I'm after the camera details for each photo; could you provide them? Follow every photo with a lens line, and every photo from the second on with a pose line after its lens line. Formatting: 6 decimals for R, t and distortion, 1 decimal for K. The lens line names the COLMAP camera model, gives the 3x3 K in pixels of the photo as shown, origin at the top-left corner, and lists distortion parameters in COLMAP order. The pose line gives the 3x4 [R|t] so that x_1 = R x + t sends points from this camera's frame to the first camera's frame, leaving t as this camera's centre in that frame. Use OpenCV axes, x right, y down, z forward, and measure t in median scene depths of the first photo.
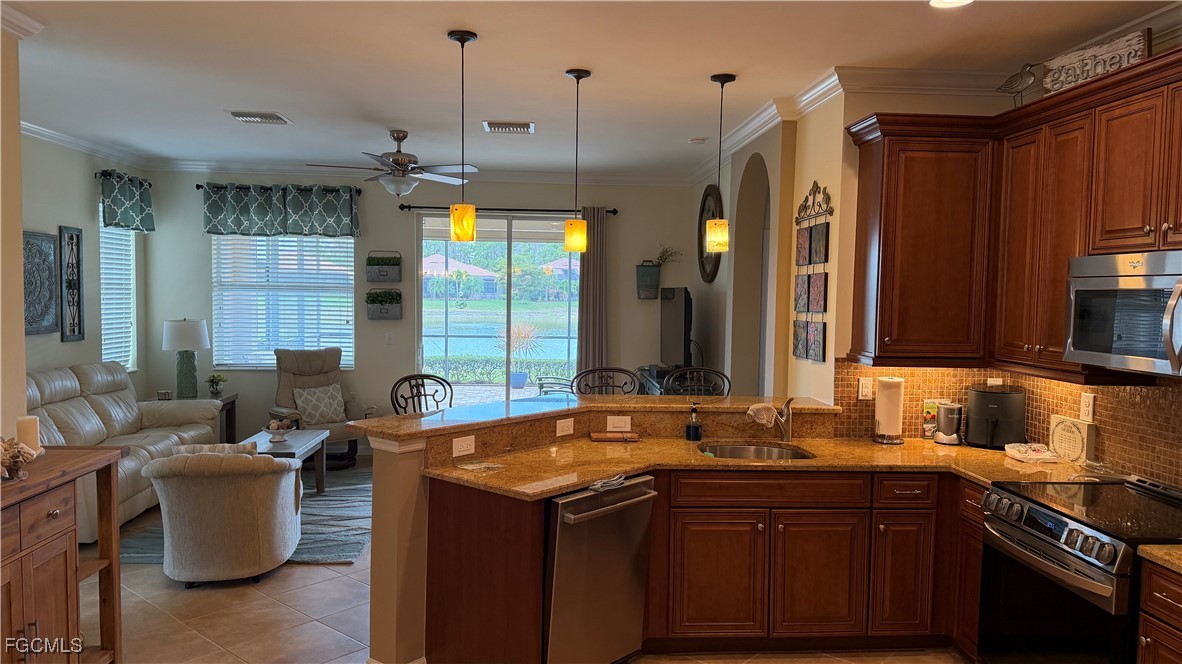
lens RADIAL K [[846.1, 0, 585.5], [0, 846.1, 335.4], [0, 0, 1]] dist [0.079487, -0.050880]
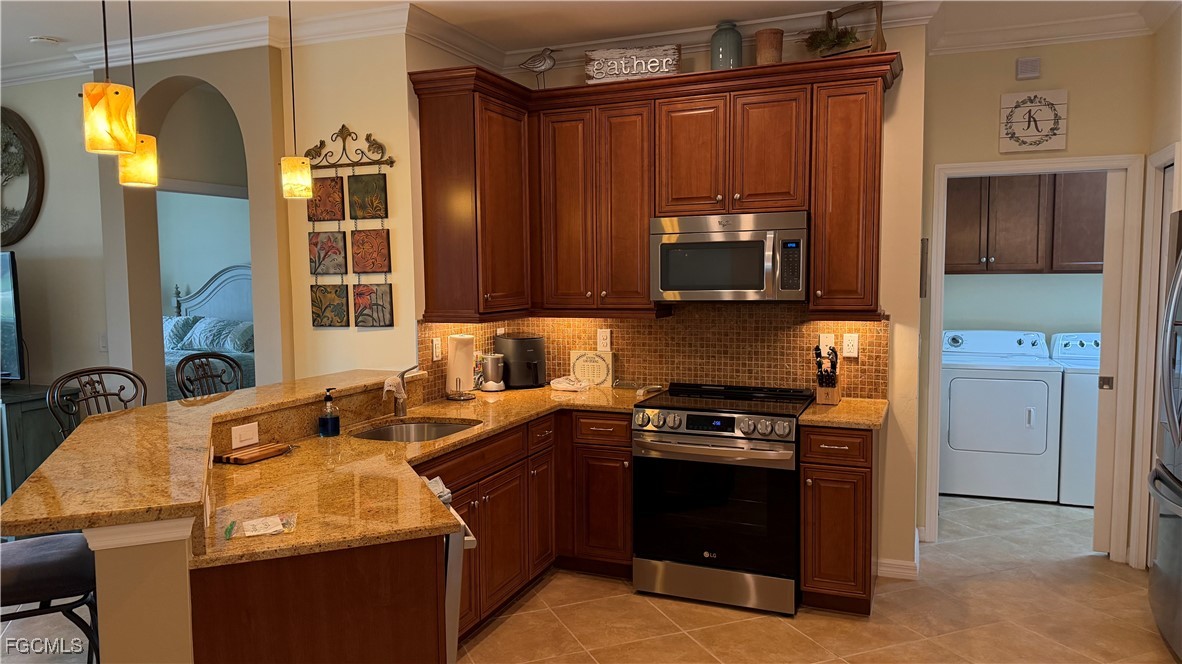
lens RADIAL K [[846.1, 0, 587.5], [0, 846.1, 339.2], [0, 0, 1]] dist [0.079487, -0.050880]
pose [[0.445004, -0.096108, 0.890357, -0.497514], [0.067253, 0.995004, 0.073791, -0.009950], [-0.893000, 0.027042, 0.449244, 0.443633]]
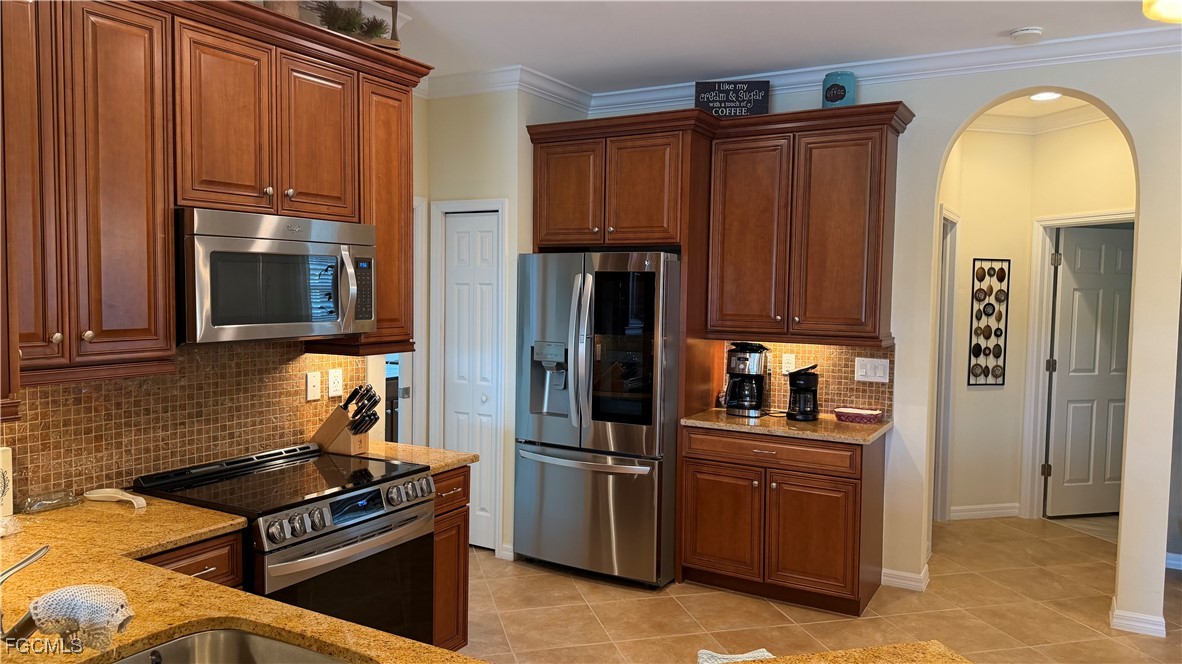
lens RADIAL K [[846.1, 0, 590.5], [0, 846.1, 330.2], [0, 0, 1]] dist [0.079487, -0.050880]
pose [[-0.833988, -0.054152, 0.549119, -0.135114], [0.004932, 0.994401, 0.105555, -0.050934], [-0.551761, 0.090740, -0.829052, 1.208562]]
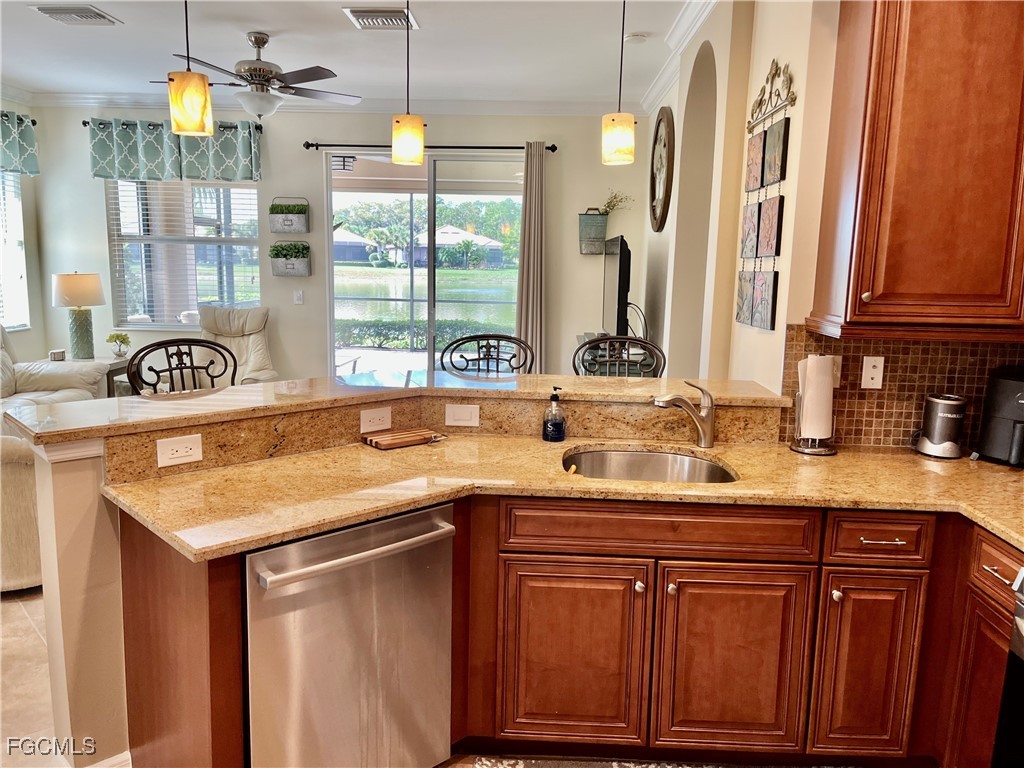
lens RADIAL K [[768.6, 0, 513.8], [0, 768.6, 384.0], [0, 0, 1]] dist [0.052668, -0.066455]
pose [[0.993450, 0.023105, -0.111904, 0.161558], [-0.011431, 0.994526, 0.103859, 0.013449], [0.113691, -0.101899, 0.988277, 0.402585]]
